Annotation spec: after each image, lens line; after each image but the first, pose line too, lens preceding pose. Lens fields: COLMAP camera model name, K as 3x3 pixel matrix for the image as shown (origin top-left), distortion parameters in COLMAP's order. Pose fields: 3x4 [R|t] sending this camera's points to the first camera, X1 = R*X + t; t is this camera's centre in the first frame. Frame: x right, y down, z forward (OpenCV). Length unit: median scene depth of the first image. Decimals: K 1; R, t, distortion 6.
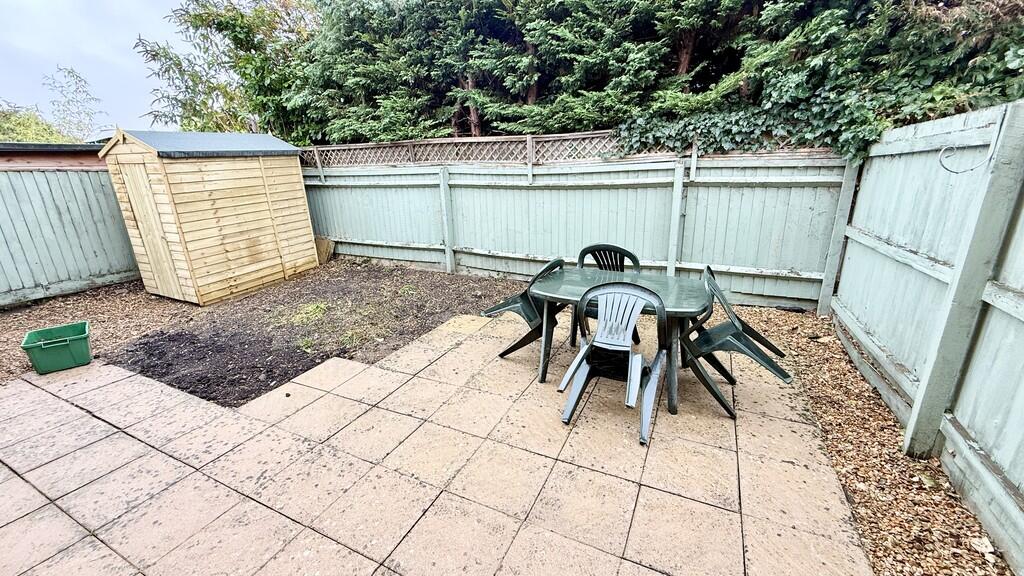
lens RADIAL K [[410.1, 0, 513.7], [0, 410.1, 287.0], [0, 0, 1]] dist [-0.000536, -0.000130]
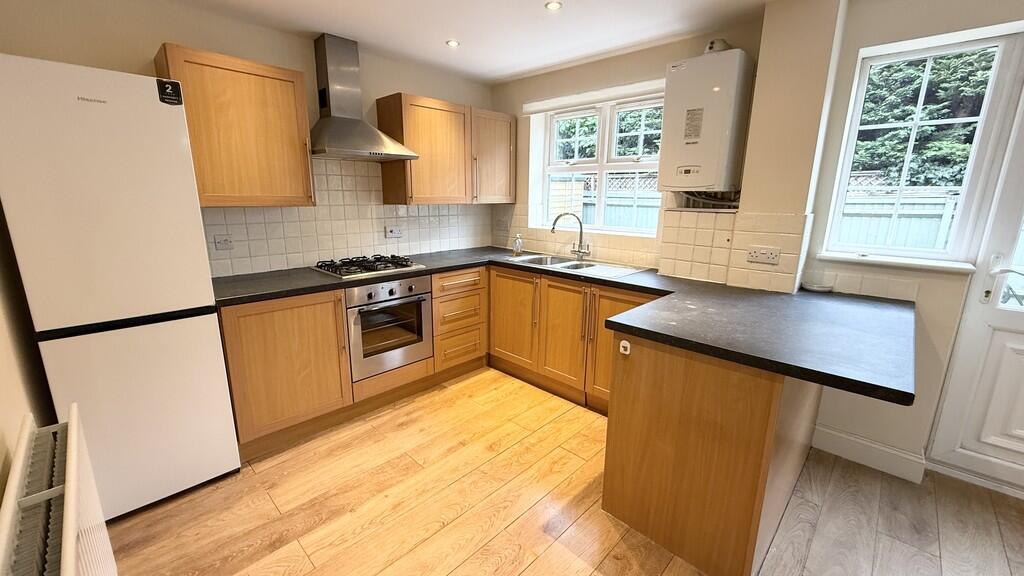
lens RADIAL K [[410.1, 0, 509.1], [0, 410.1, 287.0], [0, 0, 1]] dist [-0.000536, -0.000130]
pose [[0.947672, 0.111915, -0.298987, -0.449298], [-0.130438, 0.990538, -0.042668, 0.183895], [0.291382, 0.079434, 0.953303, -0.535392]]
